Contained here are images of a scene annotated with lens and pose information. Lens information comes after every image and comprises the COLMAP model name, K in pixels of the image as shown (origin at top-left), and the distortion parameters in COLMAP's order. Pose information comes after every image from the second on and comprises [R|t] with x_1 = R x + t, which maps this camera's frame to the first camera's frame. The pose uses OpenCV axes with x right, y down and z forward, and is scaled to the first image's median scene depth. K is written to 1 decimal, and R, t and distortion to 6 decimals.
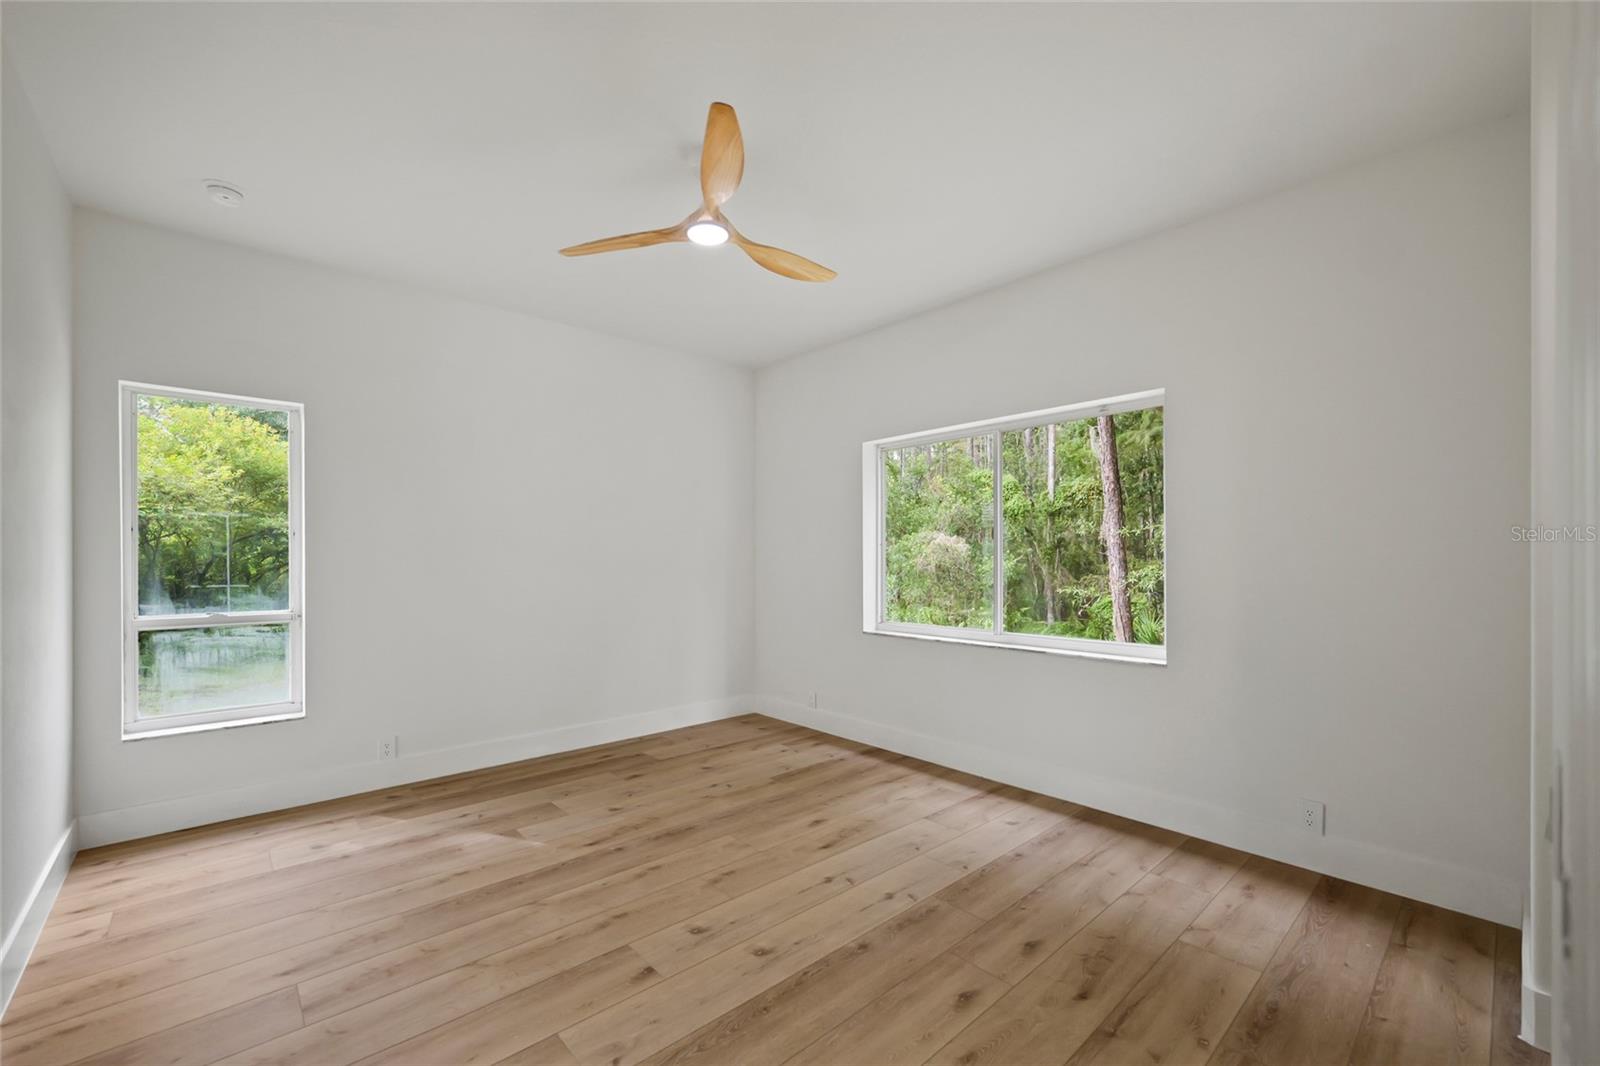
lens RADIAL K [[656.5, 0, 801.7], [0, 656.5, 545.4], [0, 0, 1]] dist [-0.011072, 0.000486]
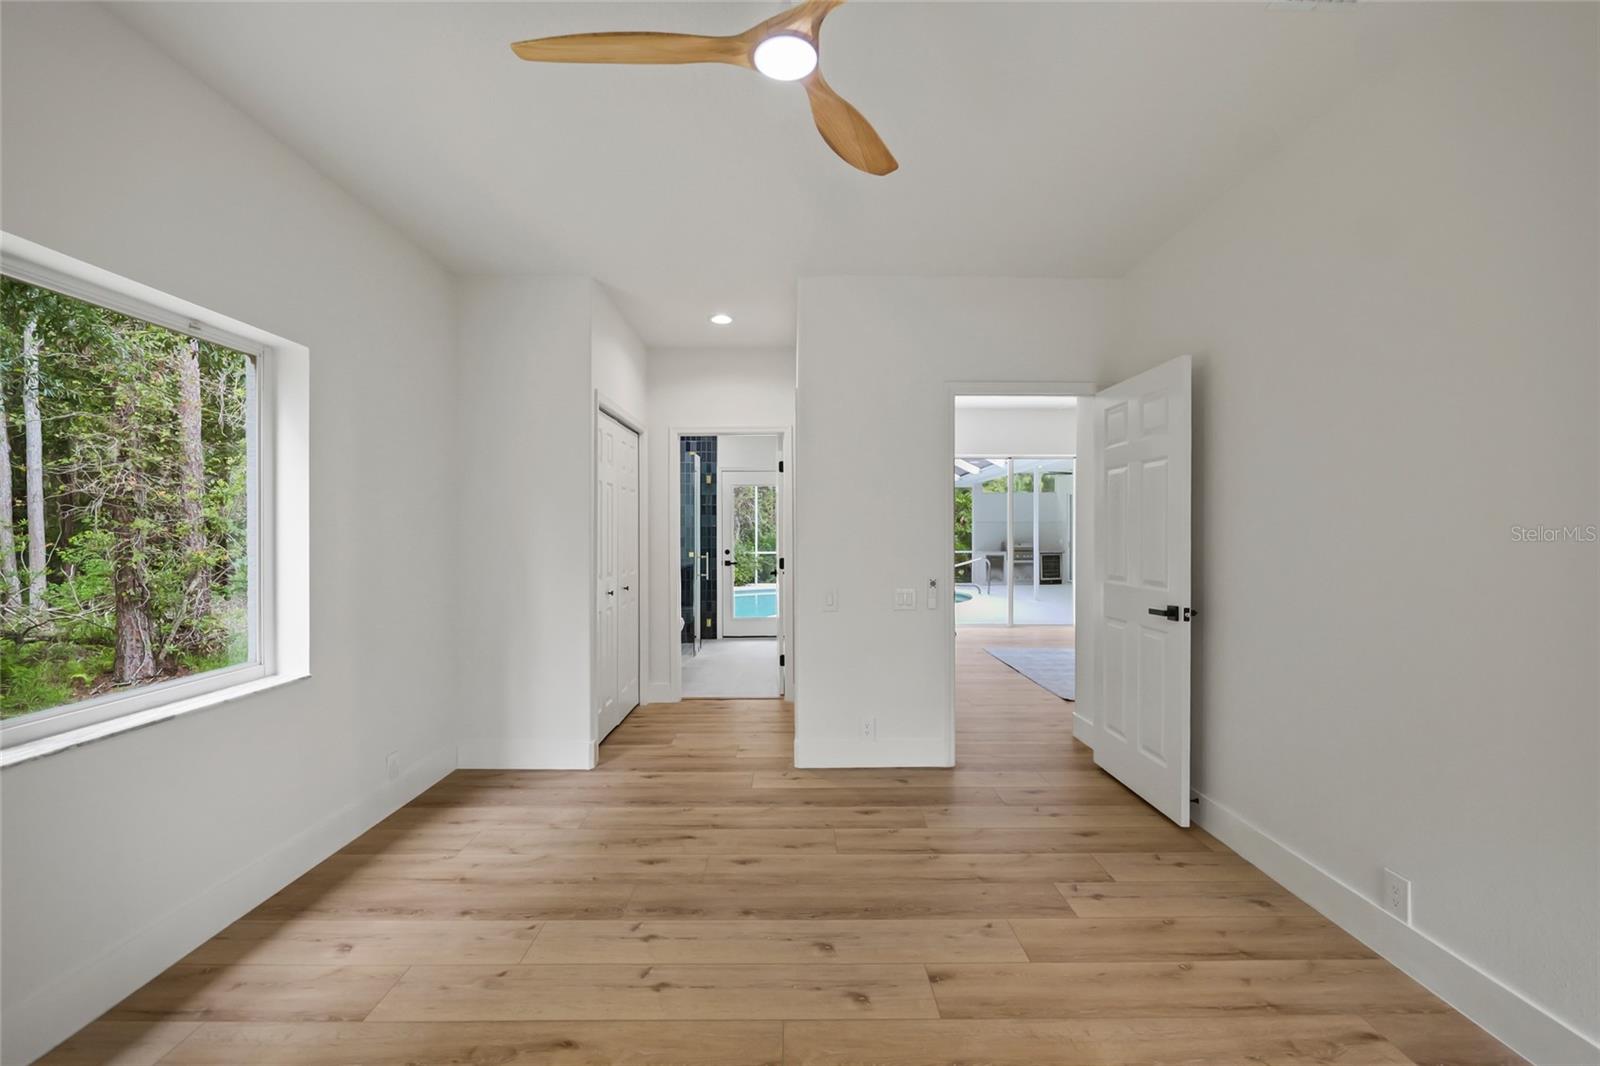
lens RADIAL K [[656.5, 0, 795.8], [0, 656.5, 538.2], [0, 0, 1]] dist [-0.011072, 0.000486]
pose [[-0.738440, -0.006748, 0.674285, -0.651994], [-0.015332, 0.999859, -0.006785, 0.002958], [-0.674144, -0.015349, -0.738440, 1.659627]]
